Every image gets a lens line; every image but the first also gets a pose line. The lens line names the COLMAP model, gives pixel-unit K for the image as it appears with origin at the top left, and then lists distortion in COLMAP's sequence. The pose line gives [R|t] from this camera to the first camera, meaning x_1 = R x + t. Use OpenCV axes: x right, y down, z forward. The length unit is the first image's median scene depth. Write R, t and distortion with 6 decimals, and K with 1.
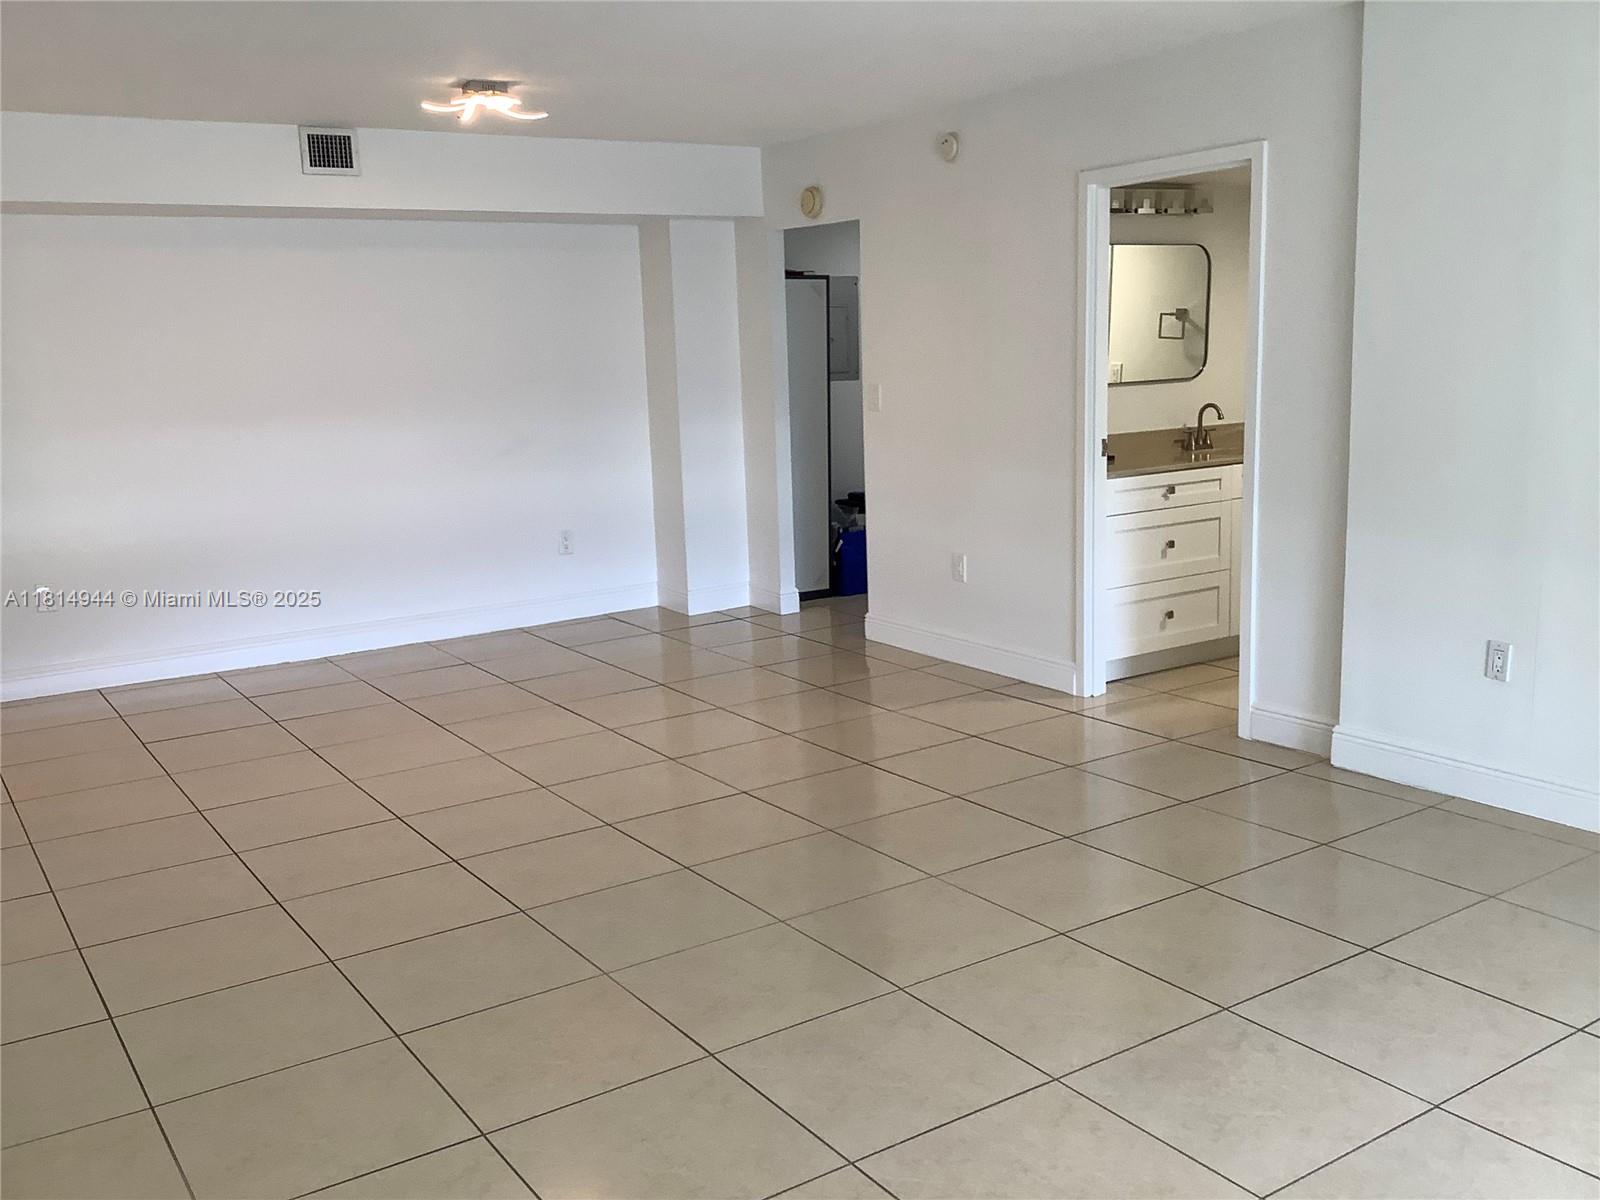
lens RADIAL K [[1458.2, 0, 800.0], [0, 1458.2, 600.0], [0, 0, 1]] dist [0.077384, -0.001363]
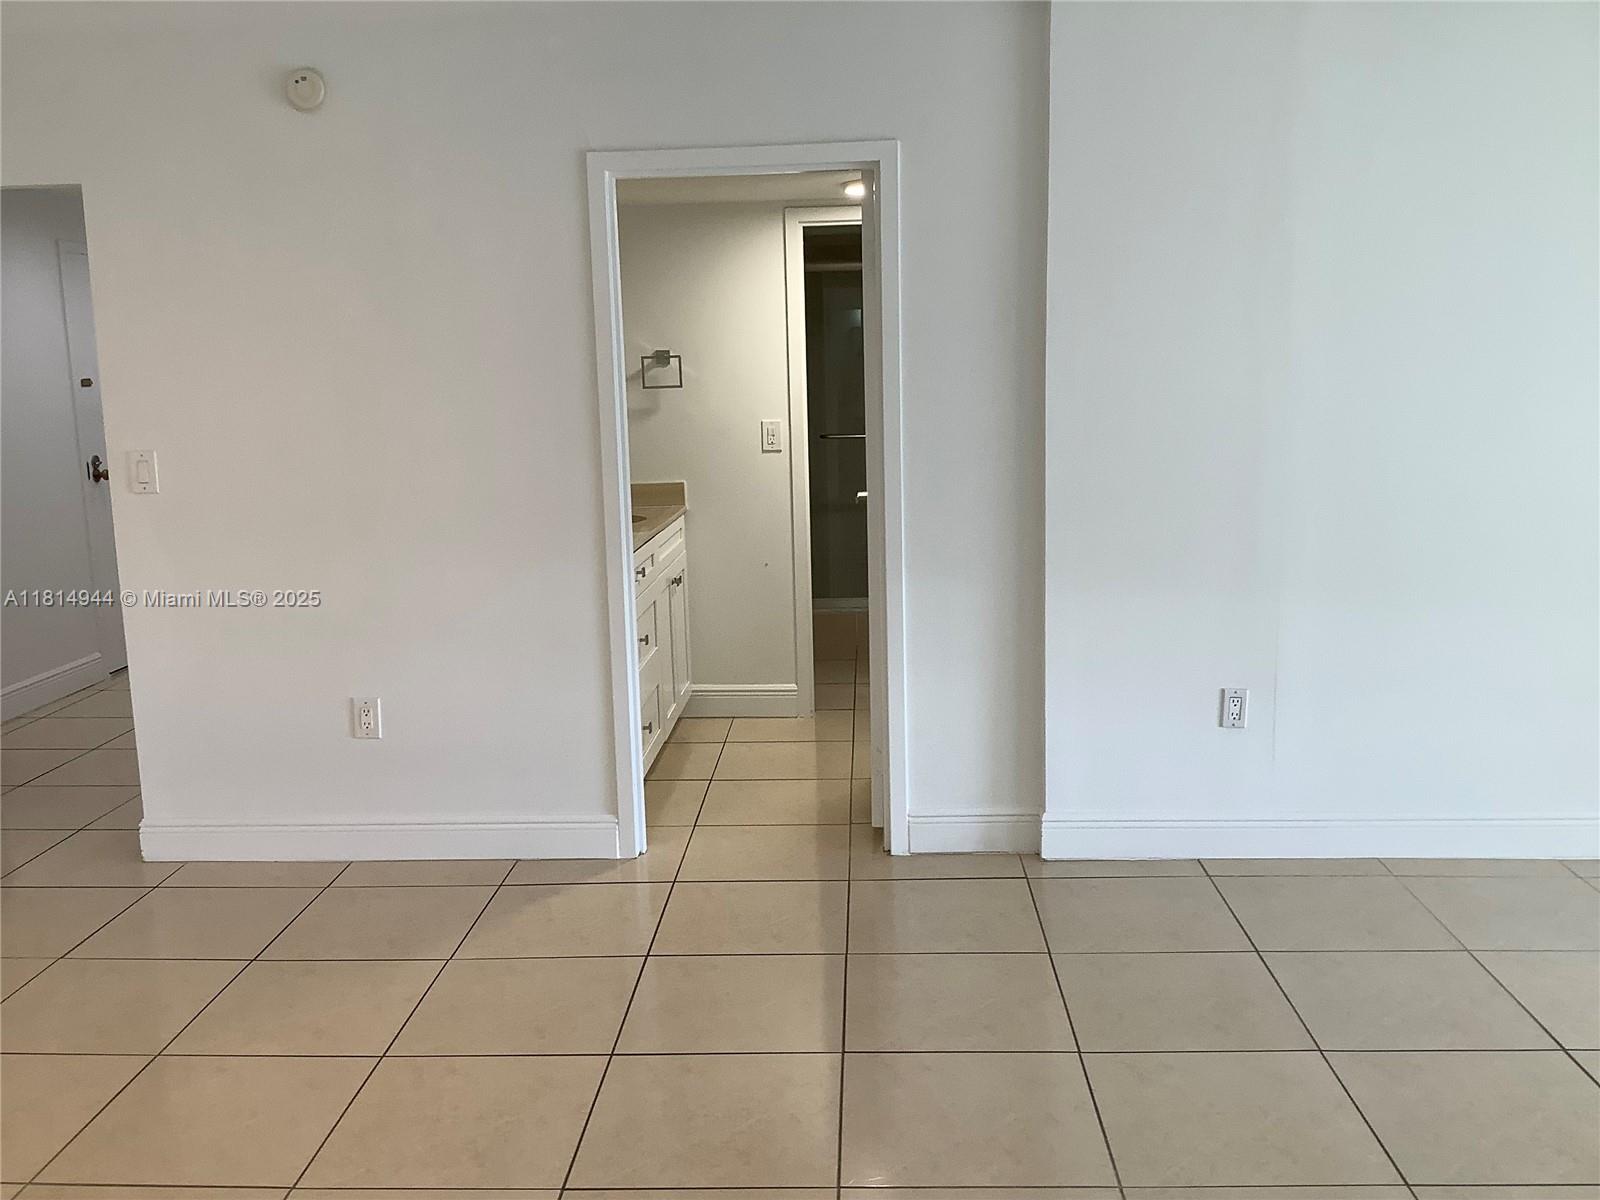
lens RADIAL K [[1458.2, 0, 800.0], [0, 1458.2, 600.0], [0, 0, 1]] dist [0.077384, -0.001363]
pose [[0.599753, -0.118552, 0.791354, -0.373551], [0.149292, 0.988177, 0.034892, -0.087075], [-0.786135, 0.097216, 0.610361, 0.528990]]
